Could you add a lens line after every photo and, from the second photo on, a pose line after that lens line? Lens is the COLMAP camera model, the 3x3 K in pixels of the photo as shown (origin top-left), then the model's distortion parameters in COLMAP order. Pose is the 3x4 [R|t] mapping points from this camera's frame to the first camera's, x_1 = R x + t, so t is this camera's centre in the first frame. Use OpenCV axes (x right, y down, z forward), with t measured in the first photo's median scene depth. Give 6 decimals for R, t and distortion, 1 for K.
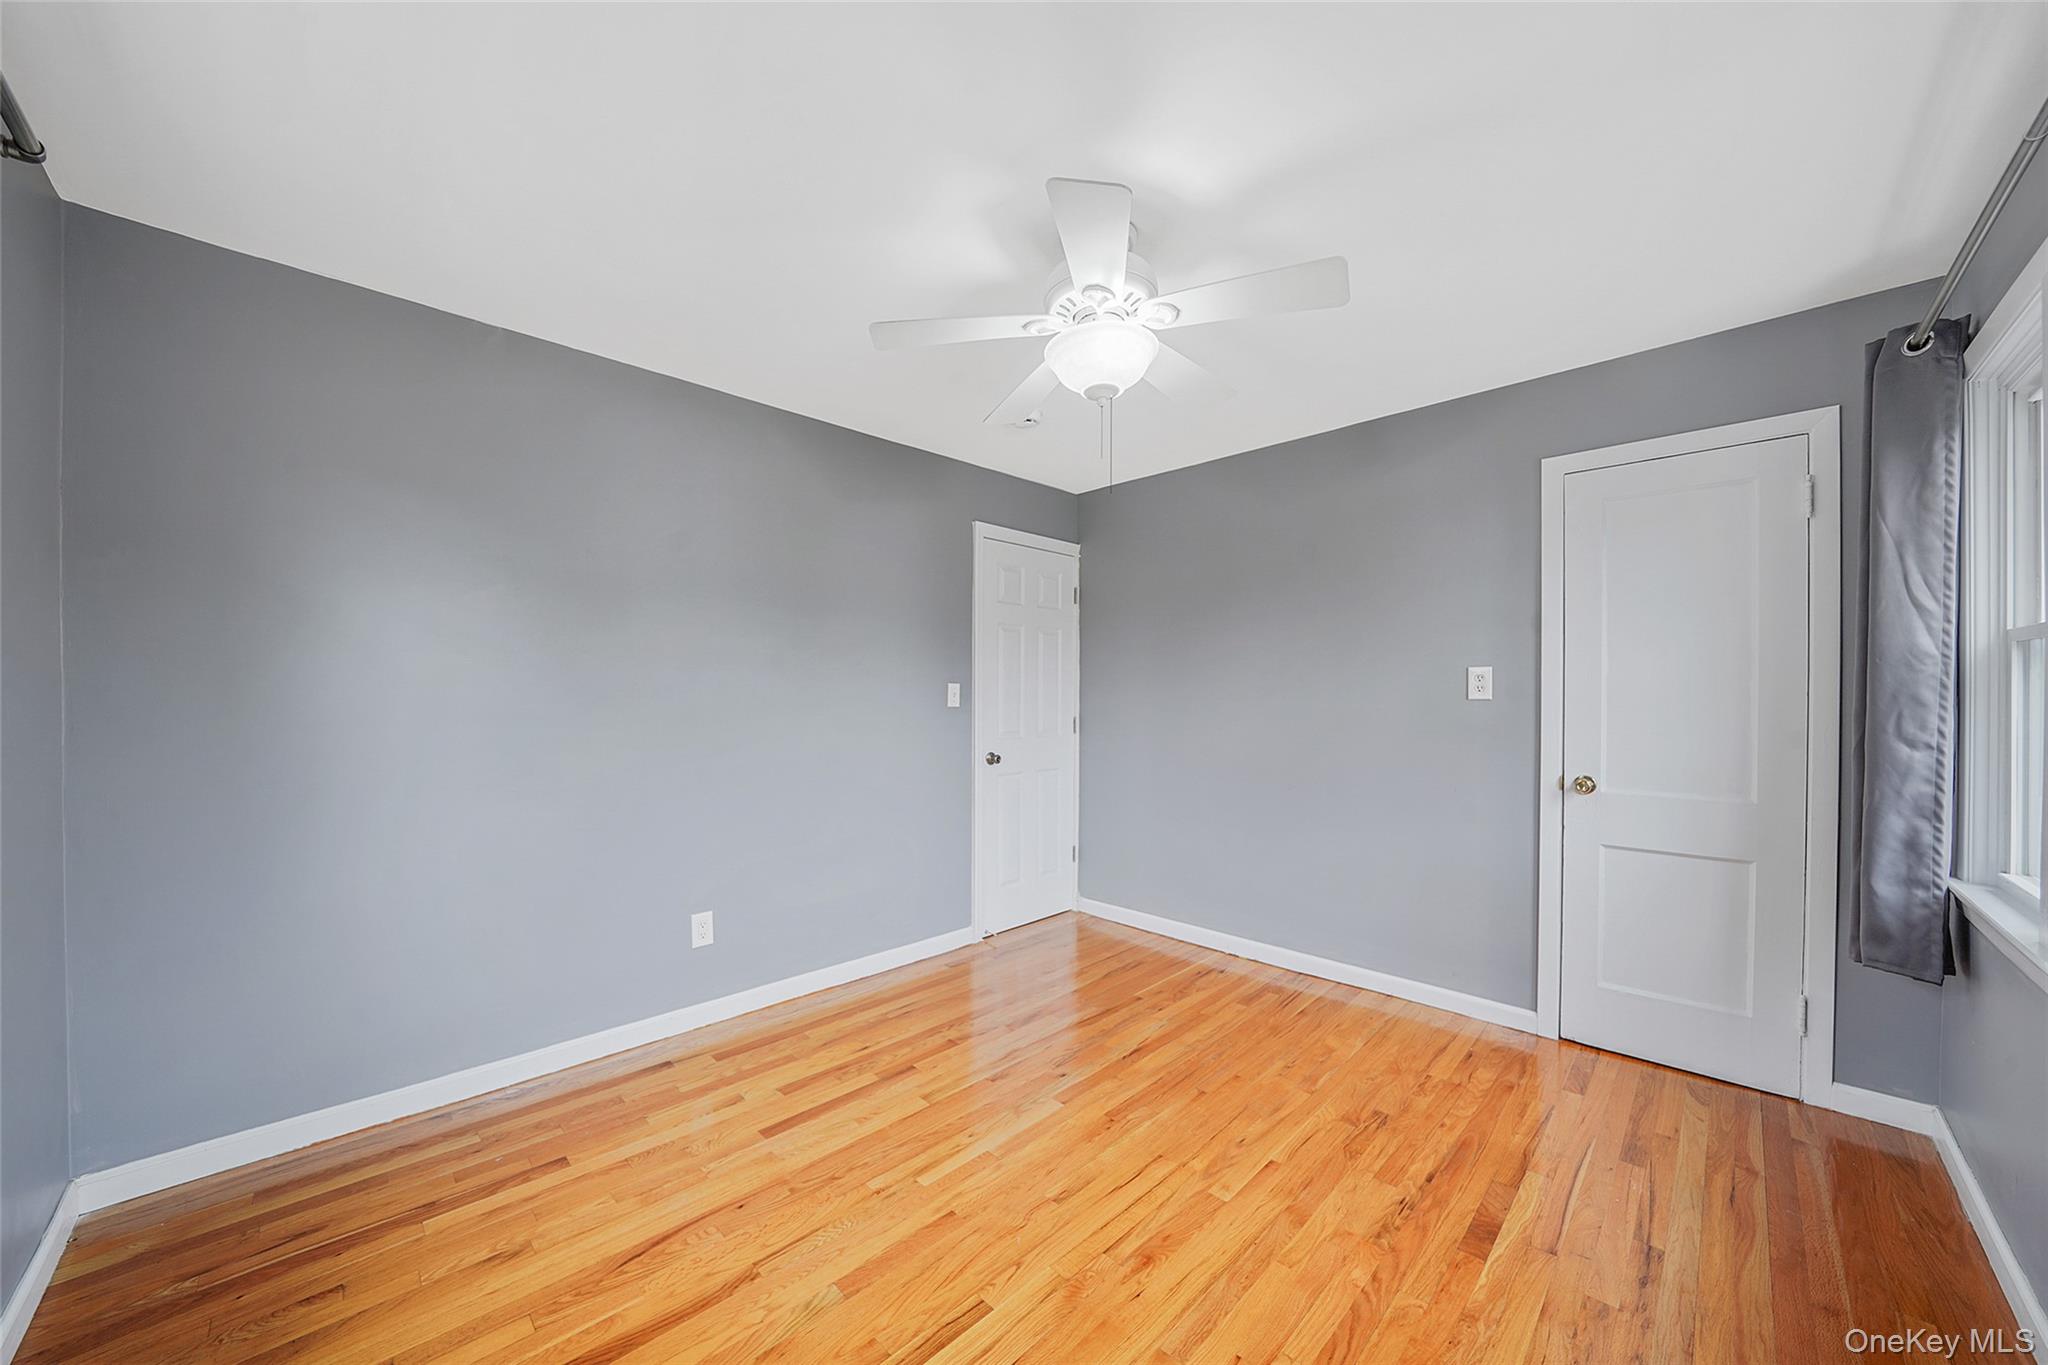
lens RADIAL K [[714.3, 0, 1025.0], [0, 714.3, 698.3], [0, 0, 1]] dist [-0.017697, 0.000384]
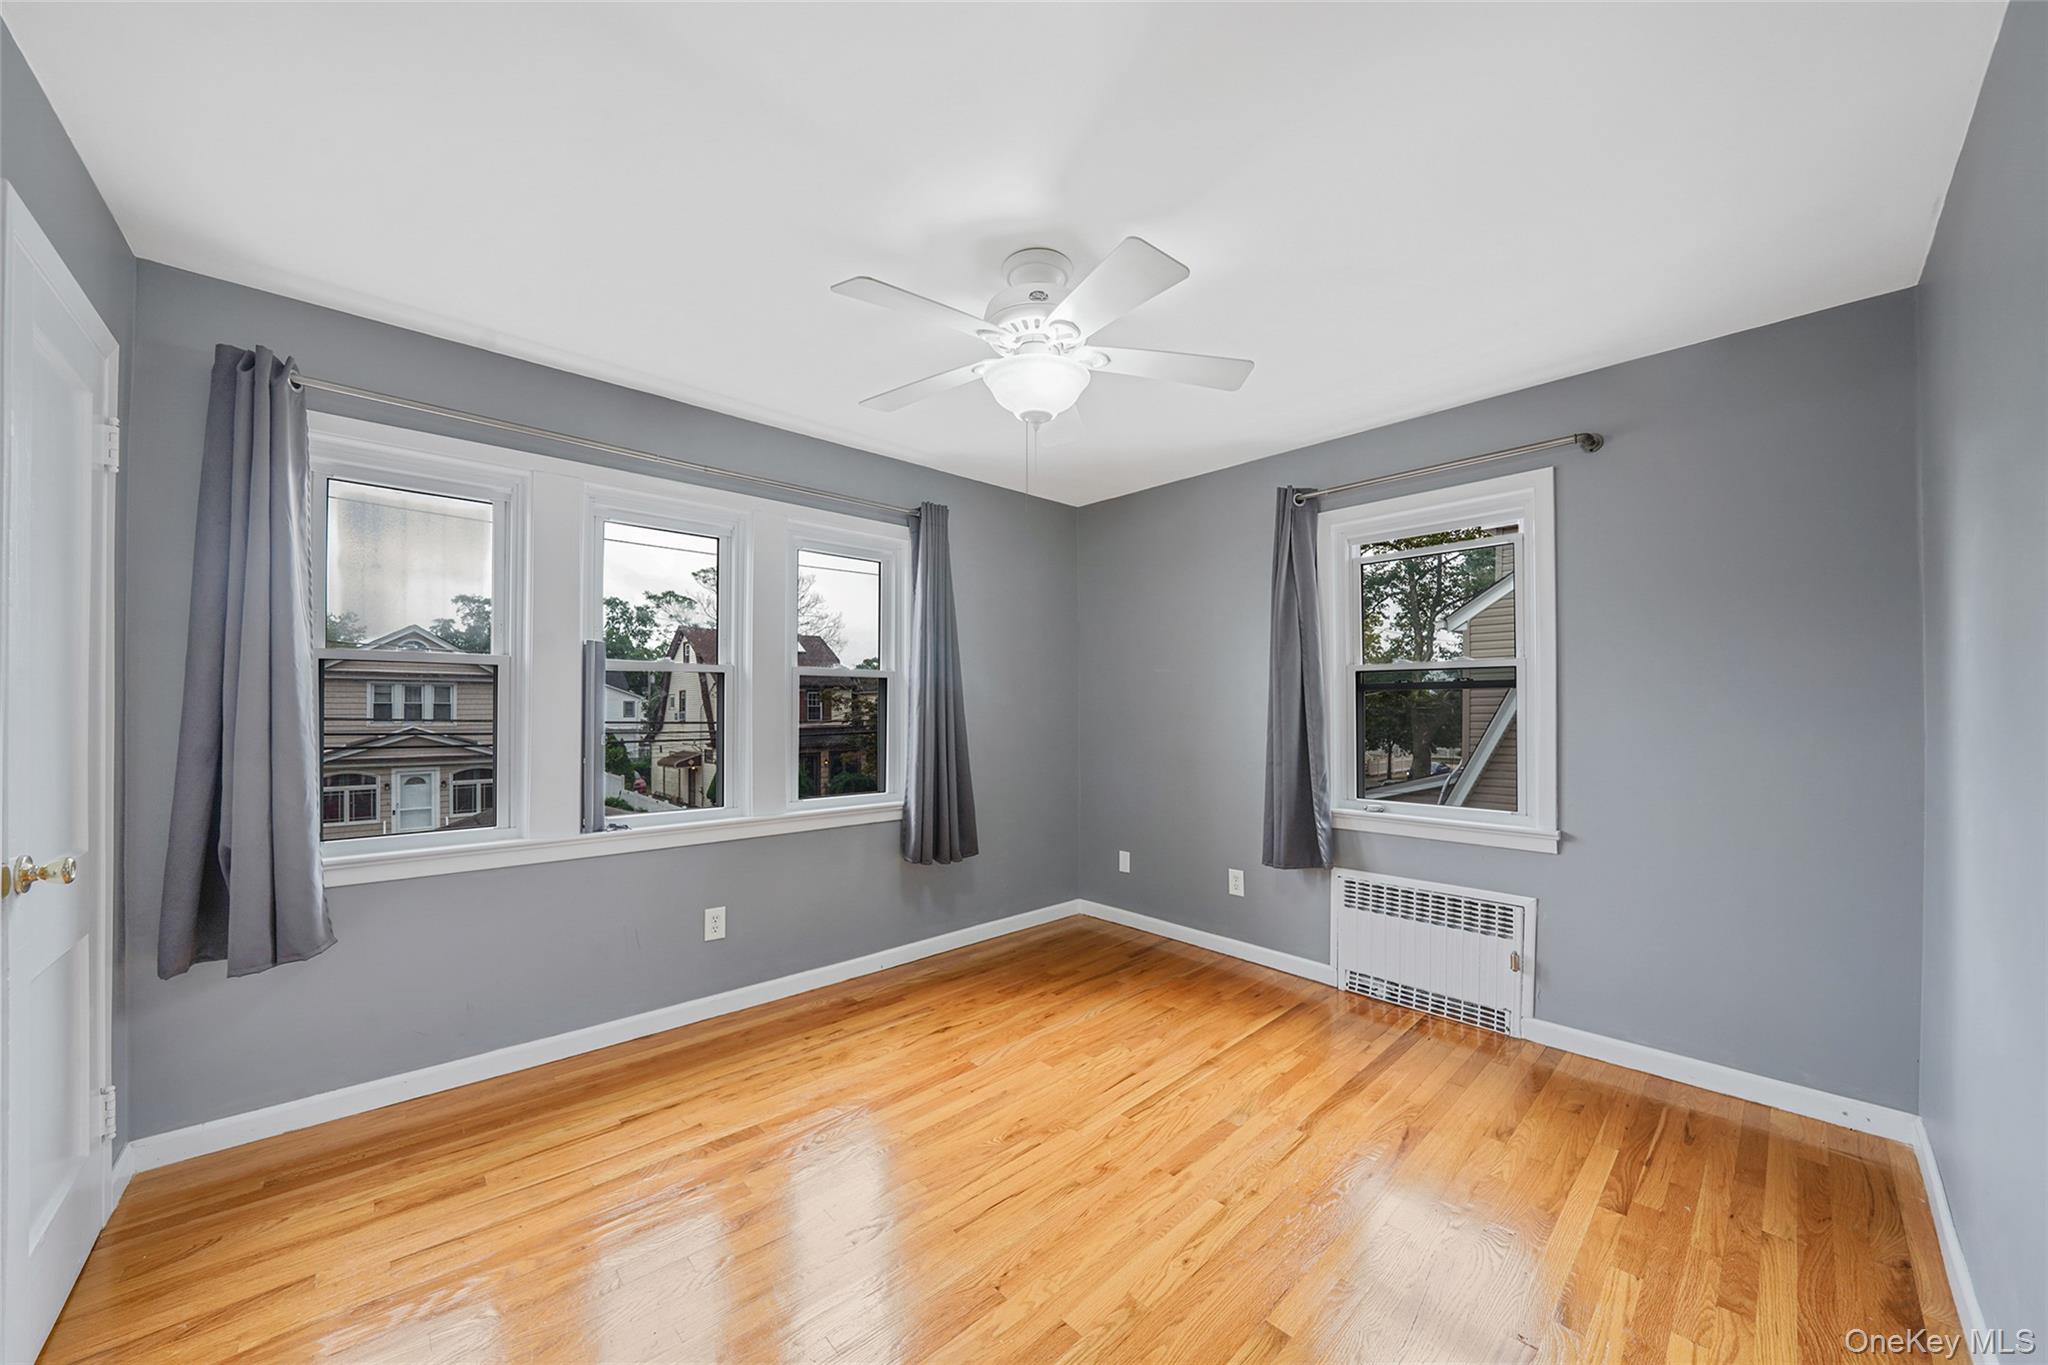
lens RADIAL K [[714.3, 0, 1025.0], [0, 714.3, 698.3], [0, 0, 1]] dist [-0.017697, 0.000384]
pose [[-0.999214, -0.000123, 0.039631, 0.081274], [-0.000387, 0.999978, -0.006639, -0.001900], [-0.039630, -0.006649, -0.999192, 2.063159]]
